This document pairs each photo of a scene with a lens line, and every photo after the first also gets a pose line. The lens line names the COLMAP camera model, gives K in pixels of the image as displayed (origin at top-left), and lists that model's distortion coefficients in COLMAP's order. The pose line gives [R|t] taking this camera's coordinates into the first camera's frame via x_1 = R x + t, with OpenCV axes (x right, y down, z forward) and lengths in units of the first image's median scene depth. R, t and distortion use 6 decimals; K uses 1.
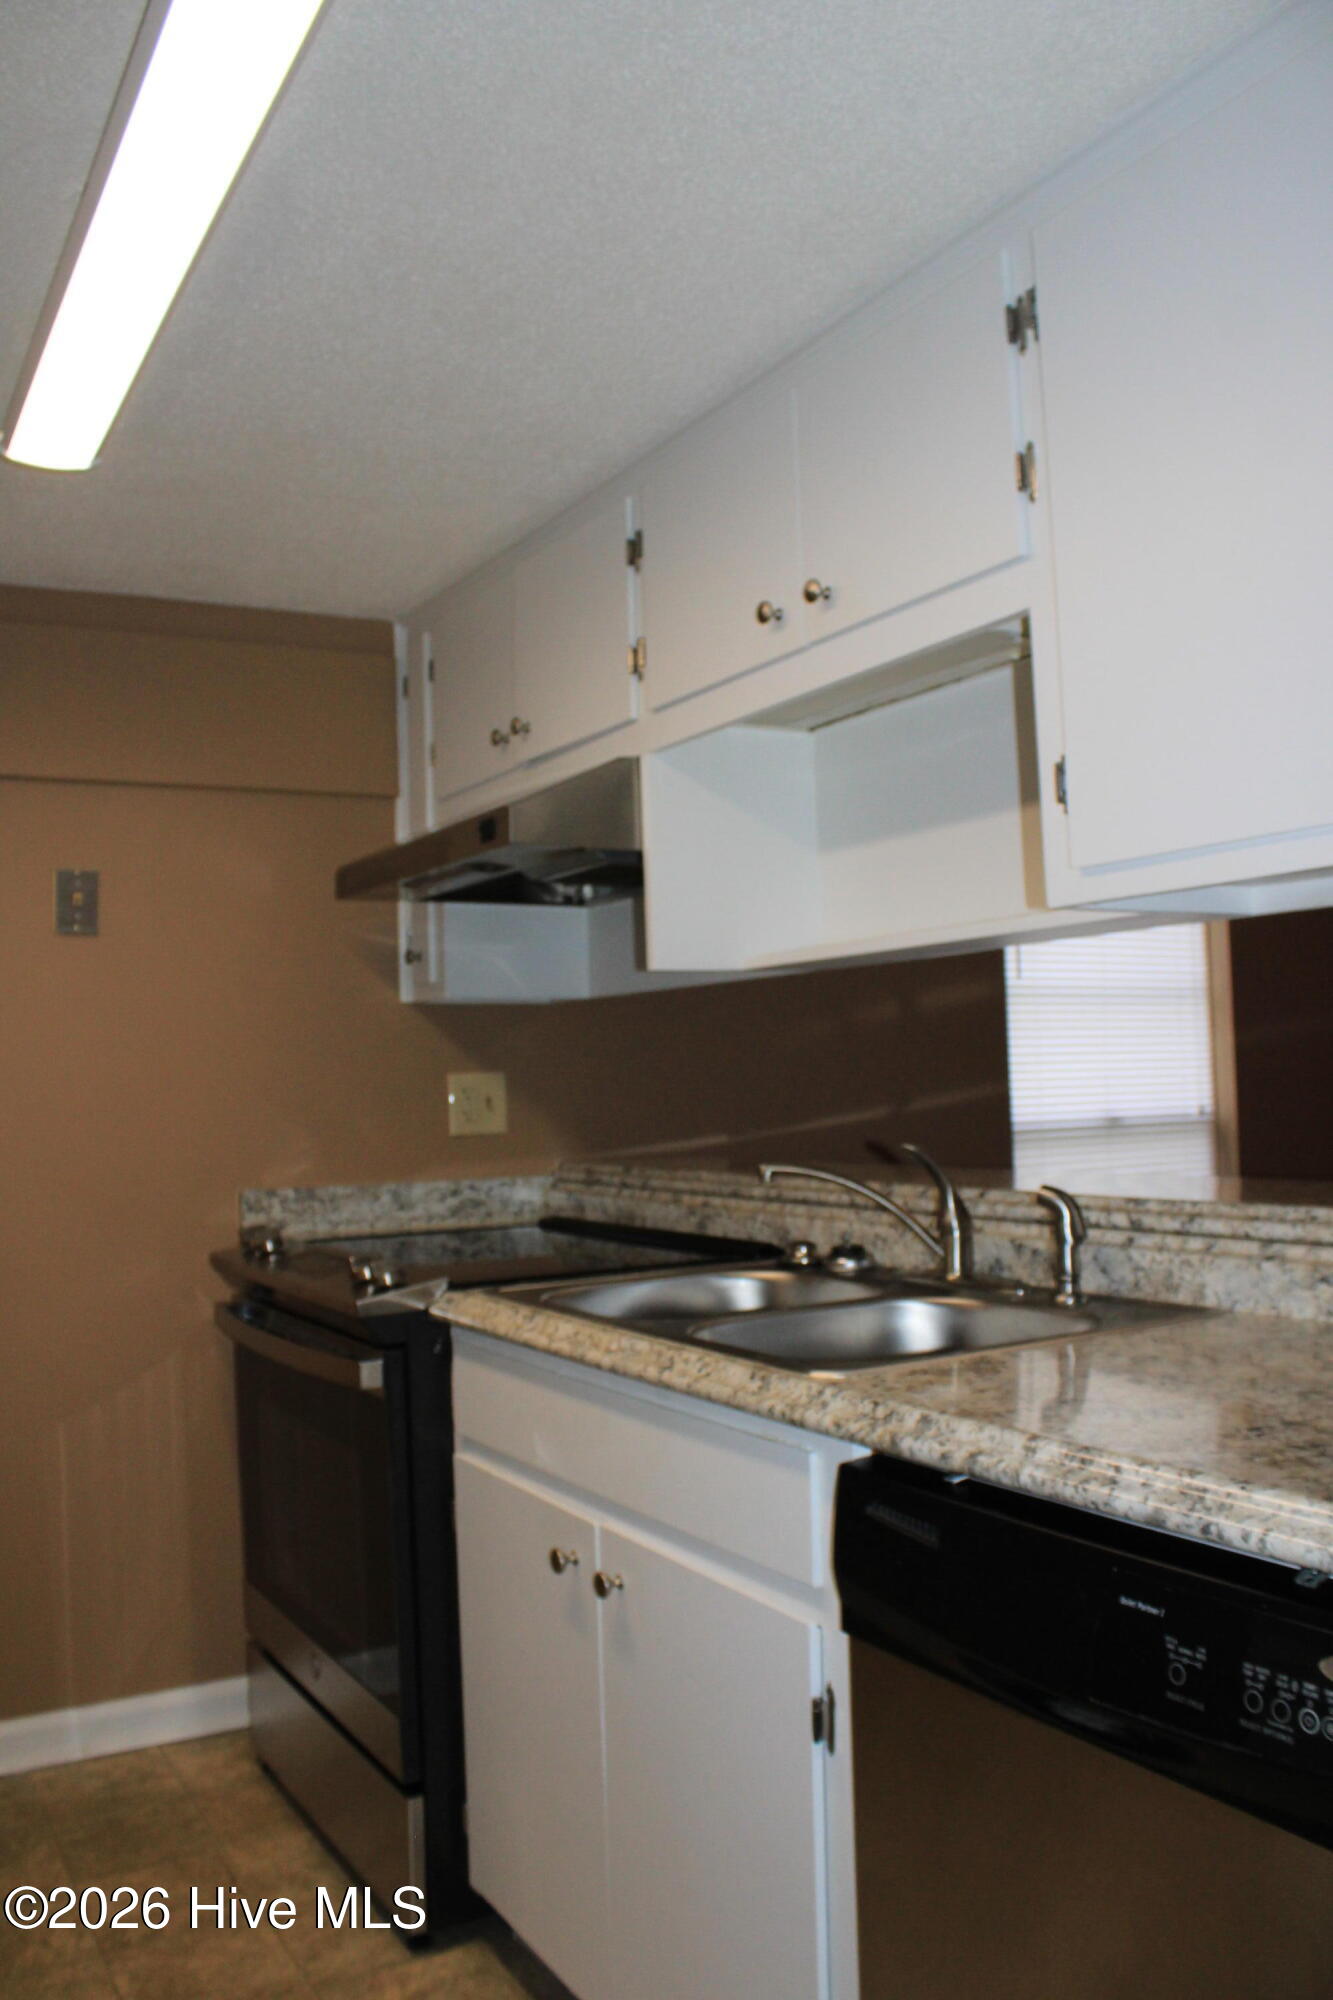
lens RADIAL K [[1703.2, 0, 666.5], [0, 1703.2, 1000.0], [0, 0, 1]] dist [-0.178374, 0.218862]
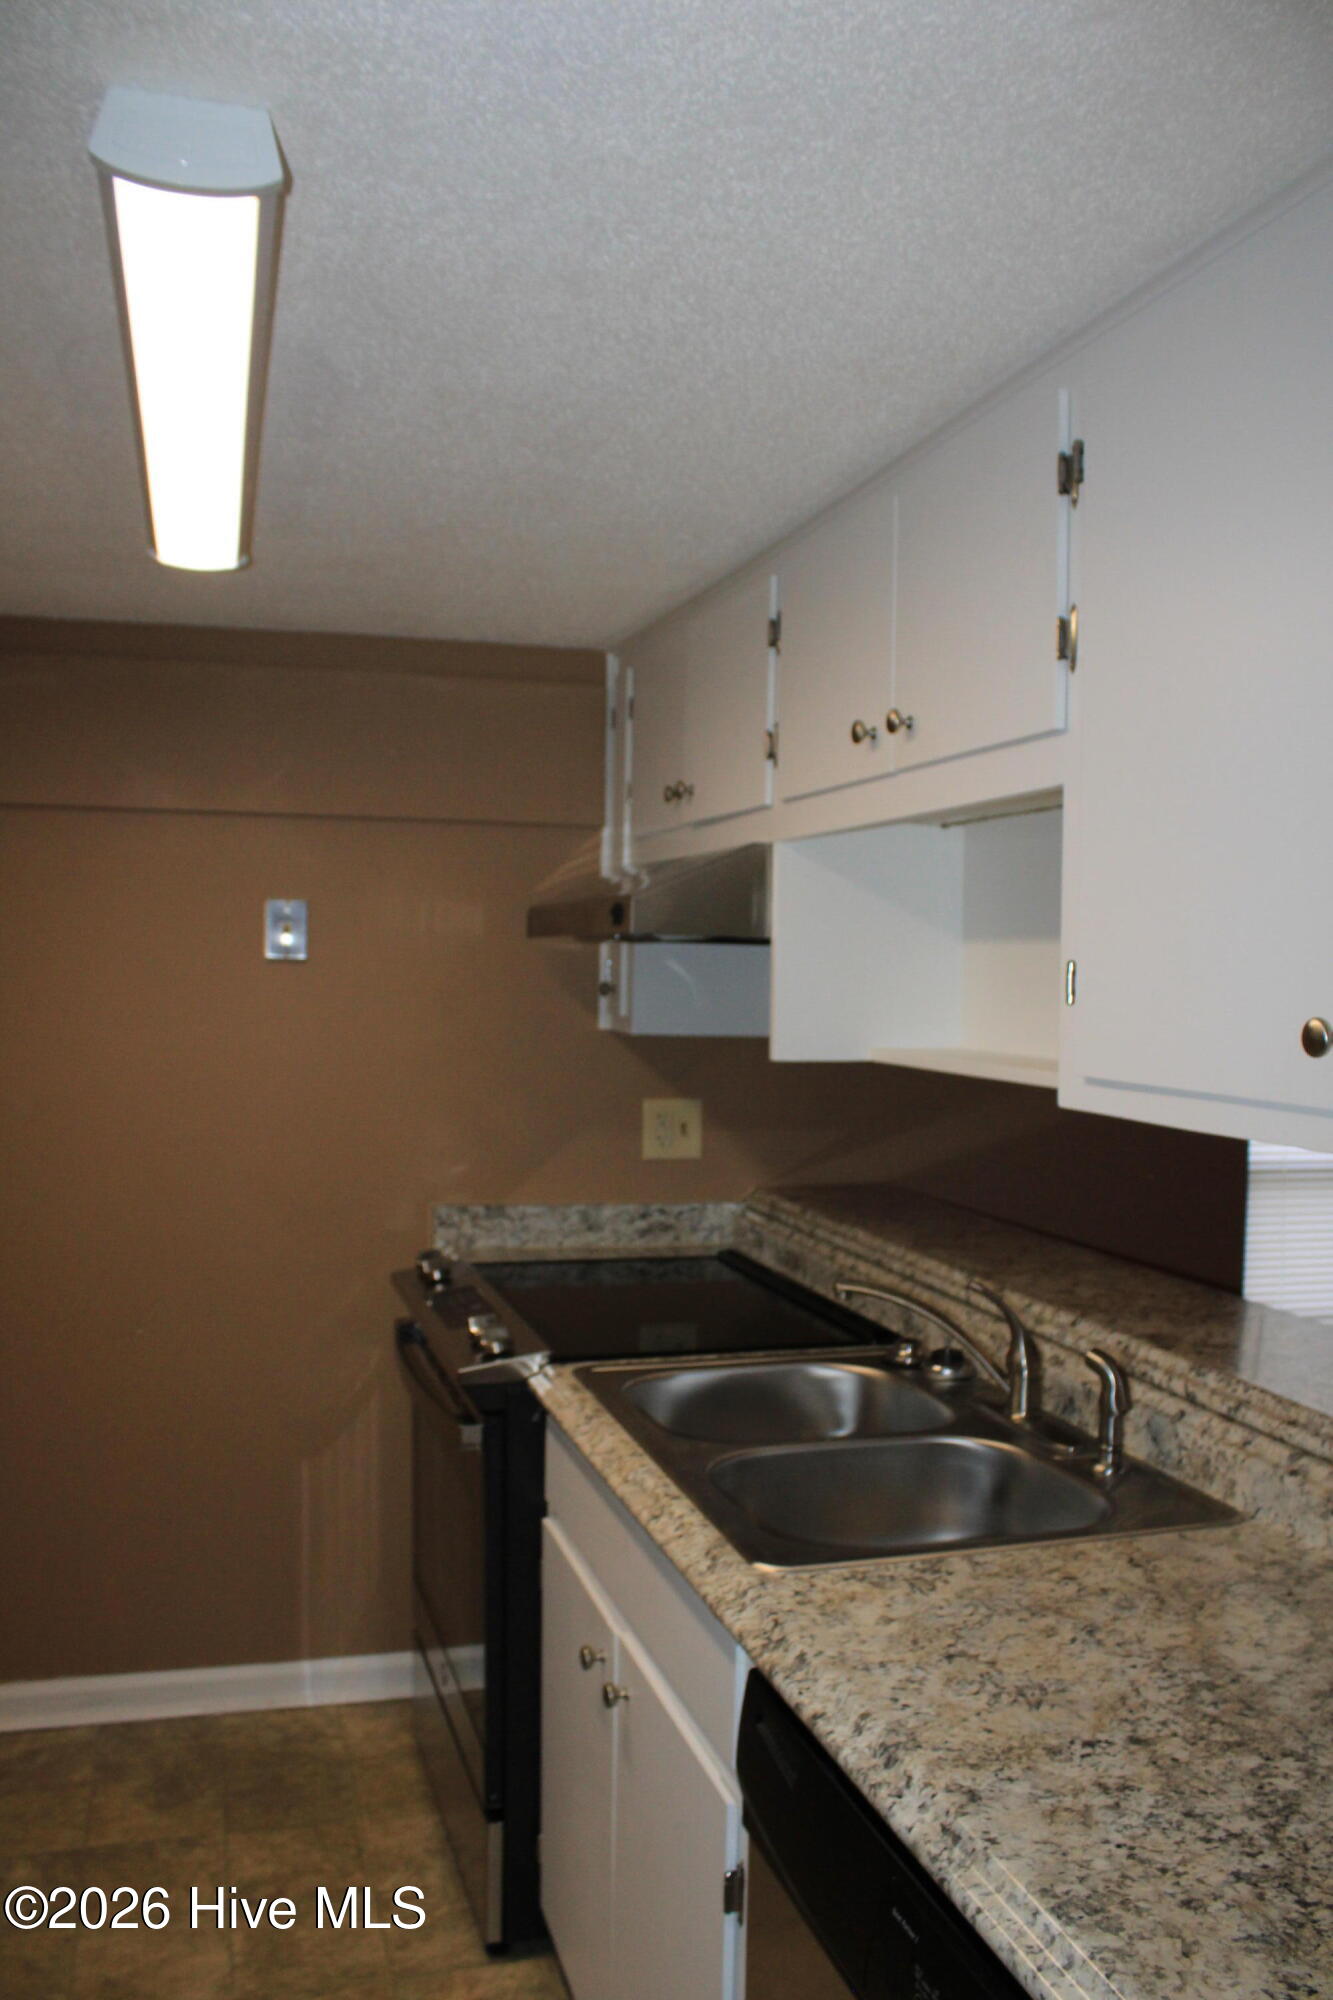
lens RADIAL K [[1709.9, 0, 666.5], [0, 1709.9, 1000.0], [0, 0, 1]] dist [-0.146736, 0.138578]
pose [[0.969575, 0.053274, -0.238926, 0.168694], [-0.035206, 0.996232, 0.079262, -0.130010], [0.242248, -0.068439, 0.967797, 0.009598]]
